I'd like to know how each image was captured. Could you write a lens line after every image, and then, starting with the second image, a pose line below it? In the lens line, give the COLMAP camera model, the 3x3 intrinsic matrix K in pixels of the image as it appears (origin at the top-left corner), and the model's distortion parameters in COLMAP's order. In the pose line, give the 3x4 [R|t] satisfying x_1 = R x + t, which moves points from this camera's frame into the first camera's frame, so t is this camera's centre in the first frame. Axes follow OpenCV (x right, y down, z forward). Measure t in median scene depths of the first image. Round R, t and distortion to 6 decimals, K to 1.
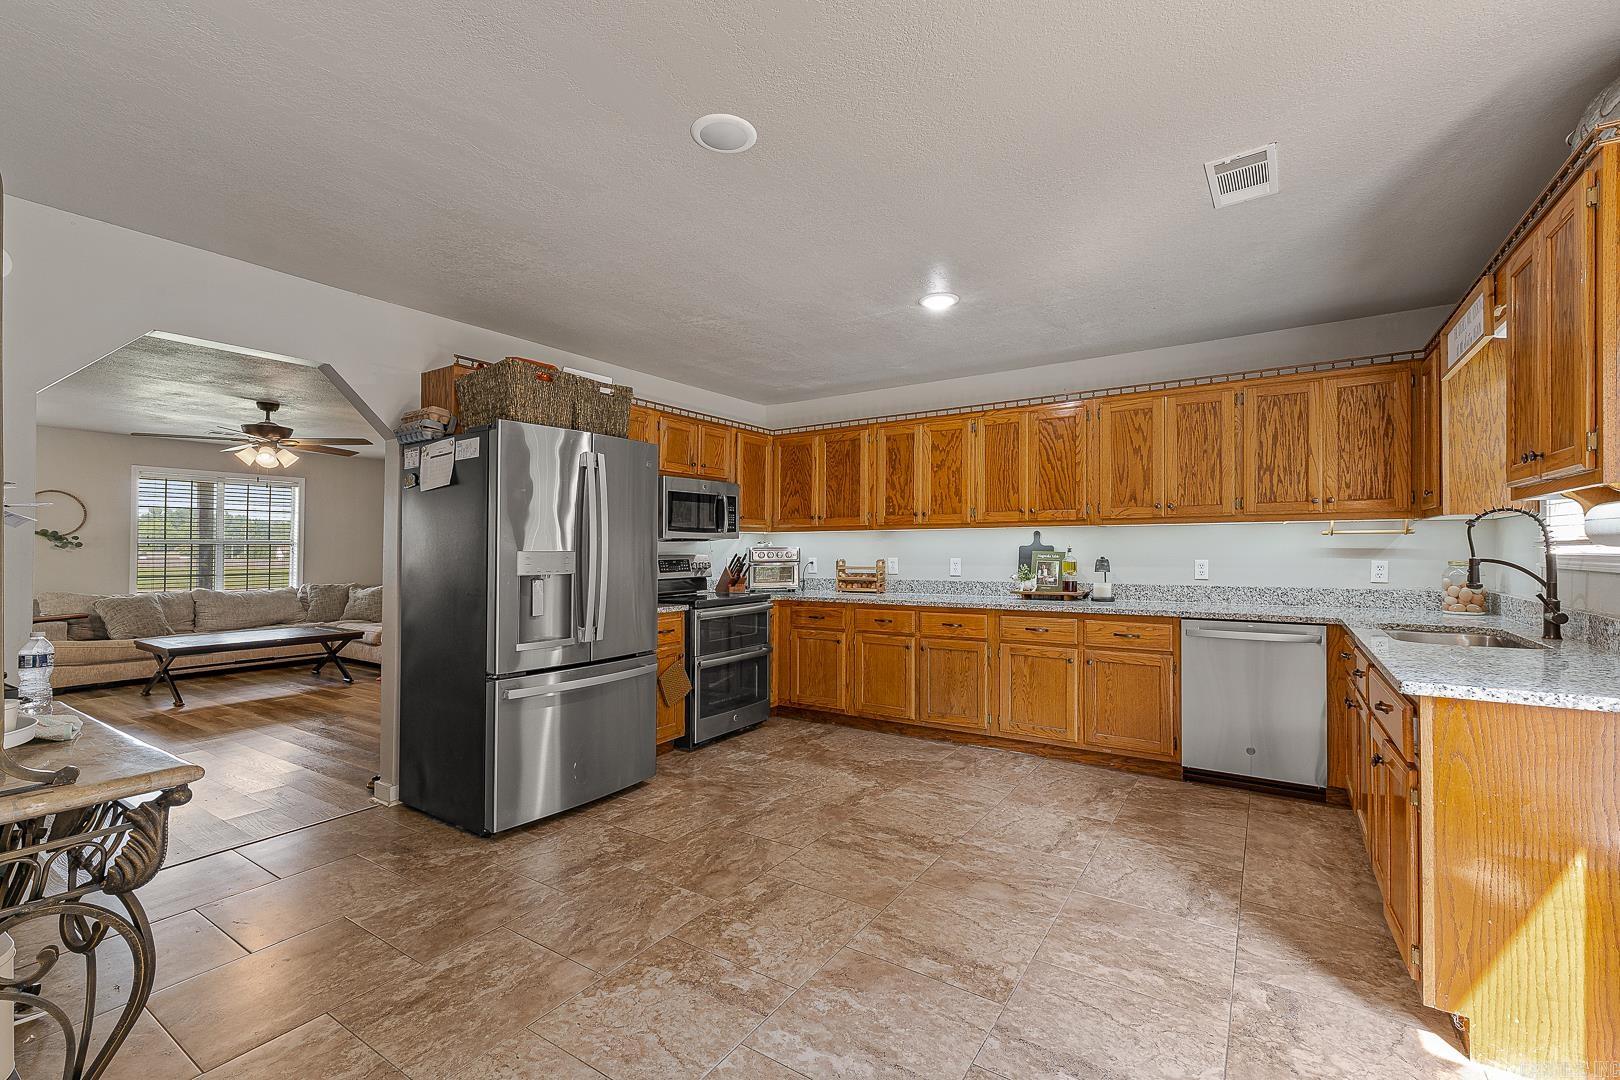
lens RADIAL K [[706.7, 0, 811.8], [0, 706.7, 548.1], [0, 0, 1]] dist [0.008421, 0.000900]
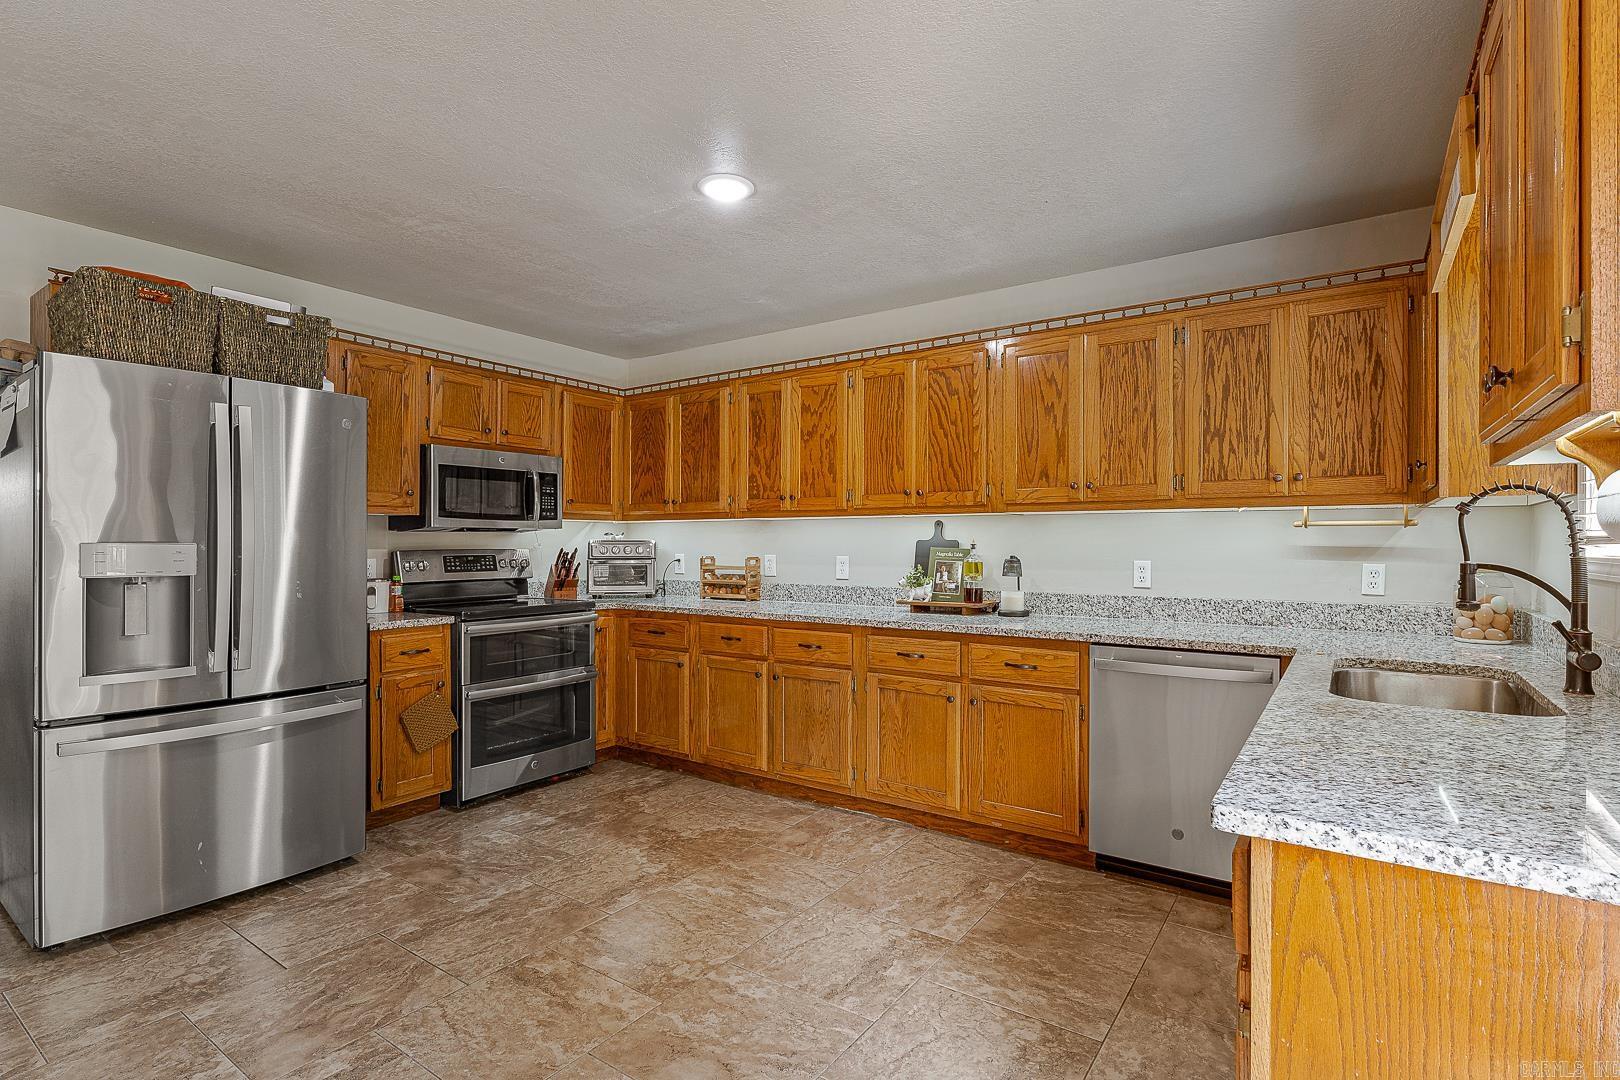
lens RADIAL K [[790.5, 0, 815.0], [0, 790.5, 545.8], [0, 0, 1]] dist [-0.004878, 0.001236]
pose [[0.999687, 0.005985, -0.024304, 0.247757], [-0.005878, 0.999973, 0.004455, -0.000310], [0.024330, -0.004311, 0.999695, 0.189915]]
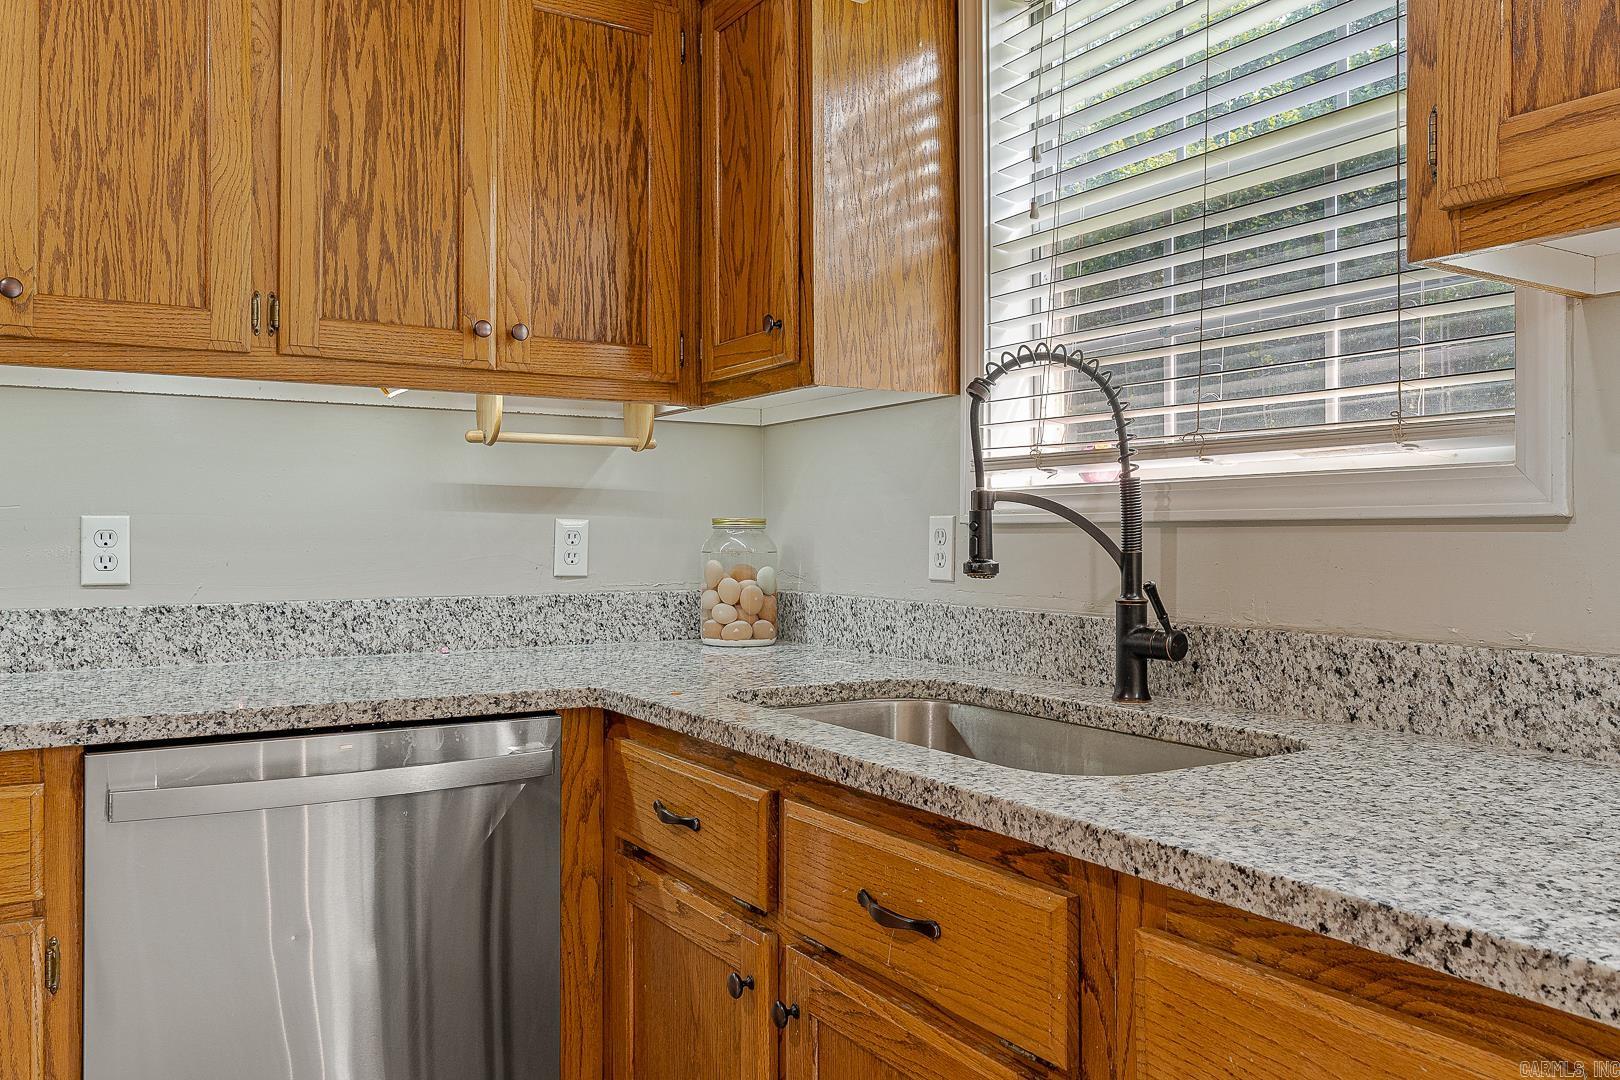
lens RADIAL K [[1243.6, 0, 825.2], [0, 1243.6, 532.8], [0, 0, 1]] dist [-0.007706, -0.001168]
pose [[0.414509, 0.006321, 0.910023, 0.233312], [-0.002205, 0.999980, -0.005941, 0.027487], [-0.910043, 0.000456, 0.414514, 0.567100]]
